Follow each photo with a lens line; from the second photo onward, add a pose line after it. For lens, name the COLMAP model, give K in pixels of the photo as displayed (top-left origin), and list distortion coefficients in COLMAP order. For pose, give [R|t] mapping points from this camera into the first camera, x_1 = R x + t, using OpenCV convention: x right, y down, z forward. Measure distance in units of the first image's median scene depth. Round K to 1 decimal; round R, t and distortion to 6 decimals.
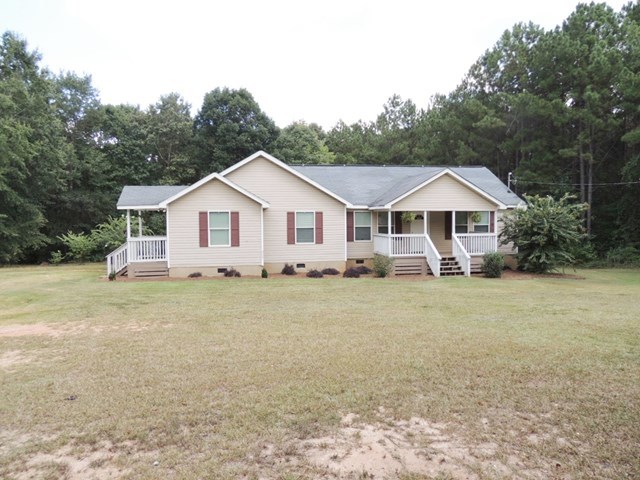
lens RADIAL K [[454.0, 0, 320.0], [0, 454.0, 240.0], [0, 0, 1]] dist [-0.038497, 0.058531]
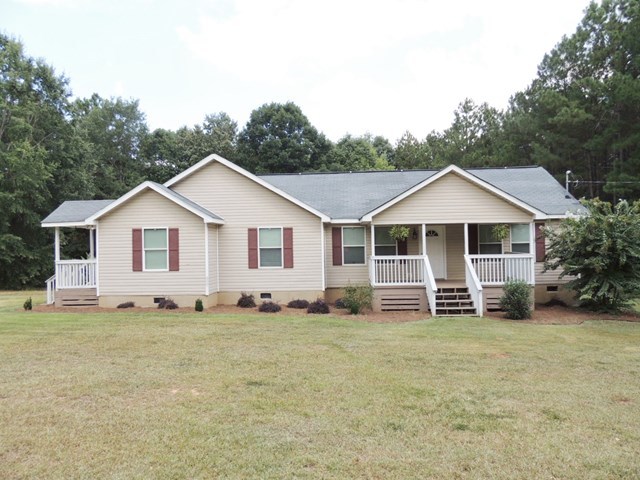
lens RADIAL K [[454.0, 0, 320.0], [0, 454.0, 240.0], [0, 0, 1]] dist [-0.038497, 0.058531]
pose [[0.973204, -0.010035, -0.229726, 0.233266], [-0.001706, 0.998705, -0.050852, -0.000475], [0.229939, 0.049881, 0.971926, 0.245940]]
